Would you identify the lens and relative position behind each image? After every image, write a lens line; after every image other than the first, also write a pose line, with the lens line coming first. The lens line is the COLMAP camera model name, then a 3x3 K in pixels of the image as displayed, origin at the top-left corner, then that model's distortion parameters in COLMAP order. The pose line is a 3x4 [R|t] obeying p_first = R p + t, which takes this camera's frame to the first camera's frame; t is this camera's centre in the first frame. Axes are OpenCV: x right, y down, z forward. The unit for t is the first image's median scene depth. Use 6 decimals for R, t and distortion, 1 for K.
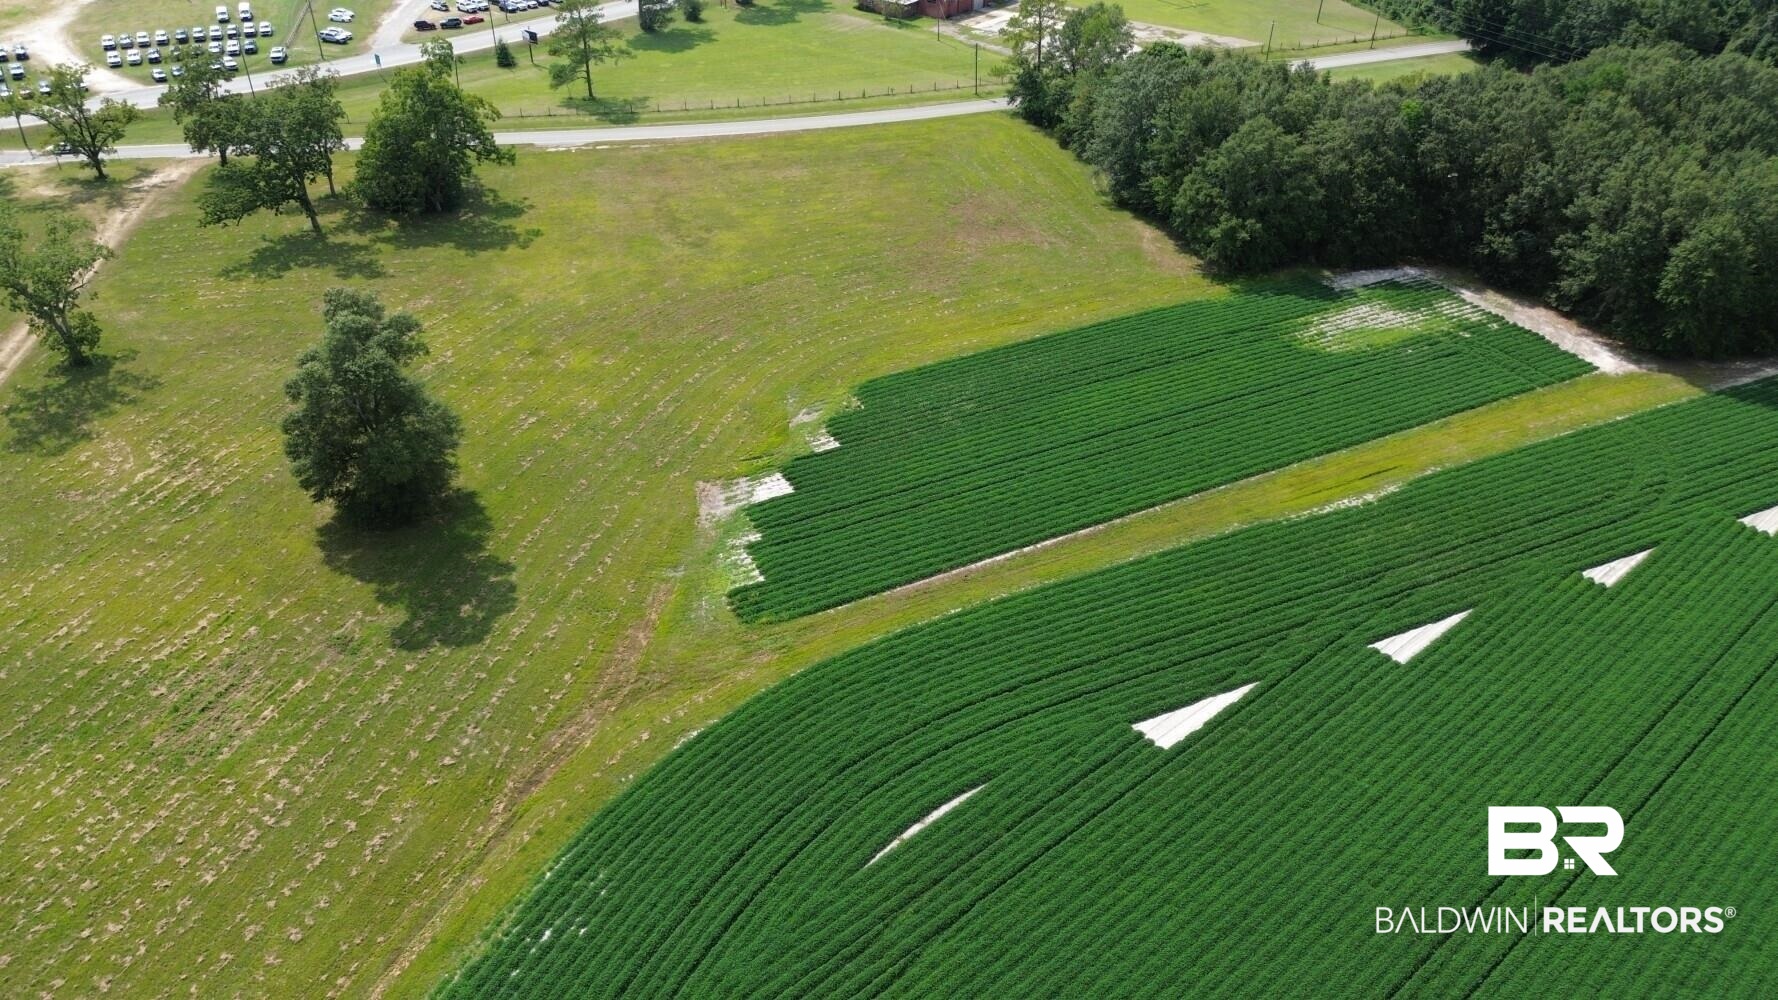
lens RADIAL K [[1268.3, 0, 889.7], [0, 1268.3, 493.5], [0, 0, 1]] dist [0.061833, -0.056117]
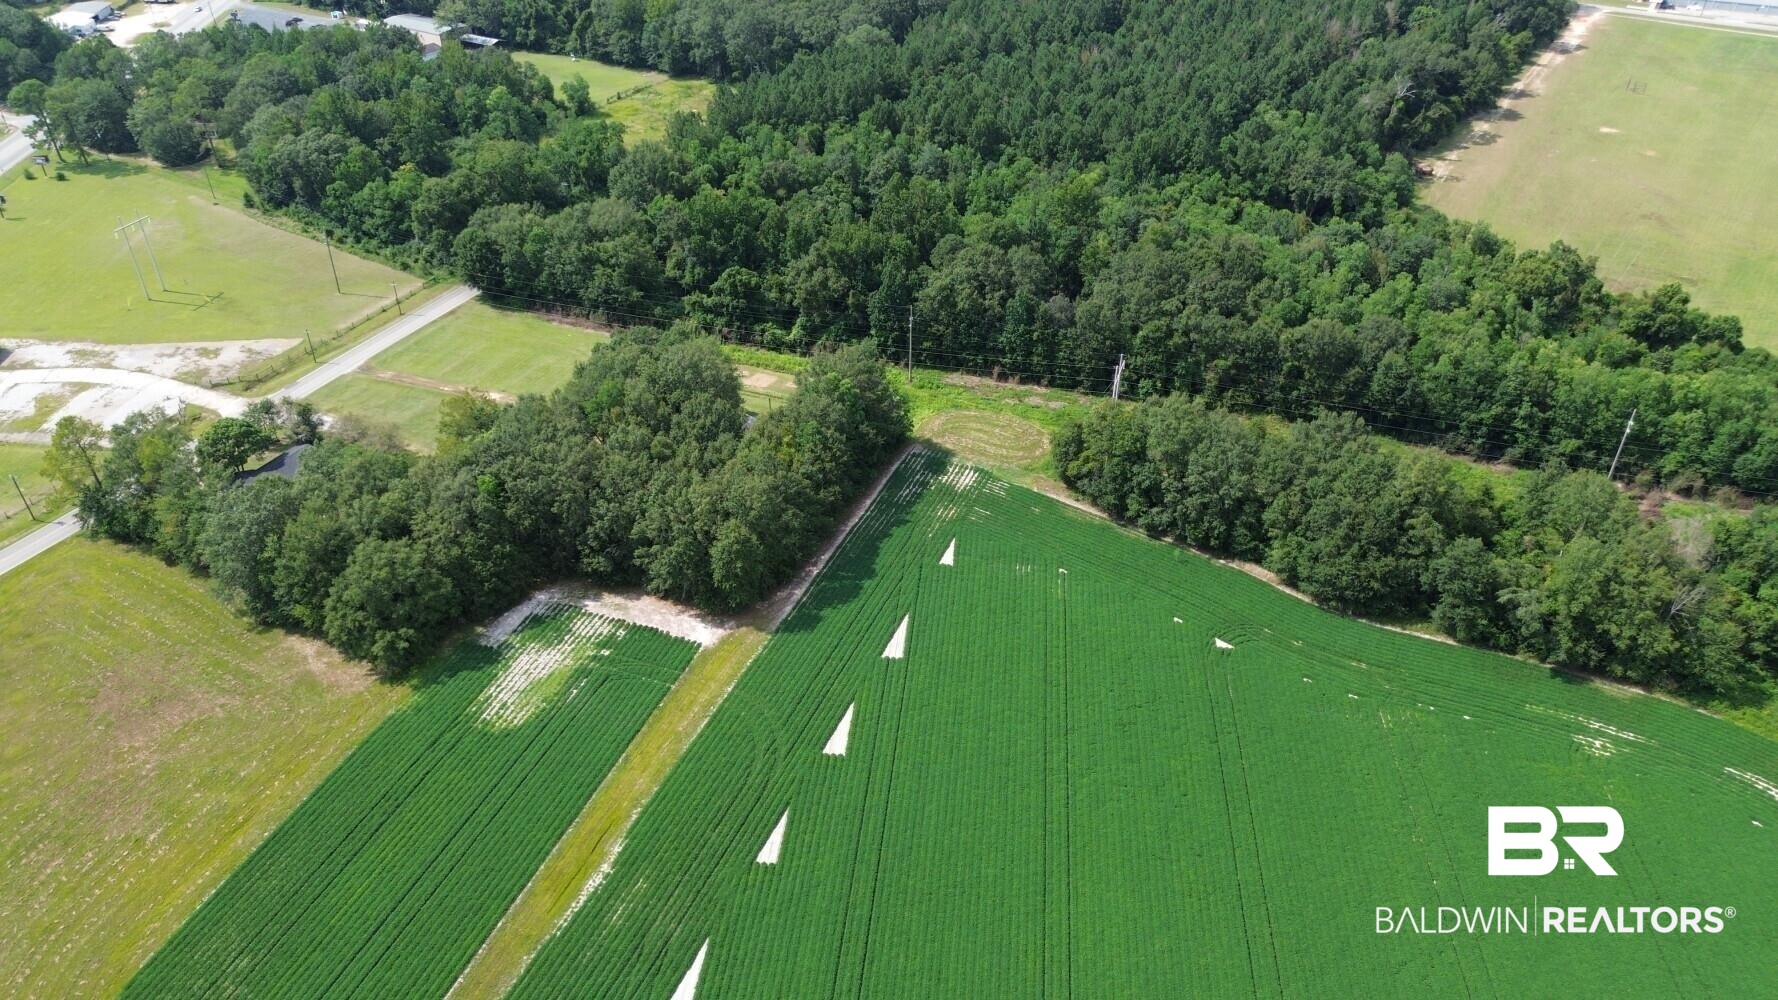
lens RADIAL K [[1260.6, 0, 886.7], [0, 1260.6, 493.4], [0, 0, 1]] dist [0.065669, -0.054877]
pose [[0.731573, -0.387370, 0.561022, 0.004746], [0.383914, 0.914096, 0.130534, -0.308732], [-0.563393, 0.119889, 0.817444, -0.202978]]
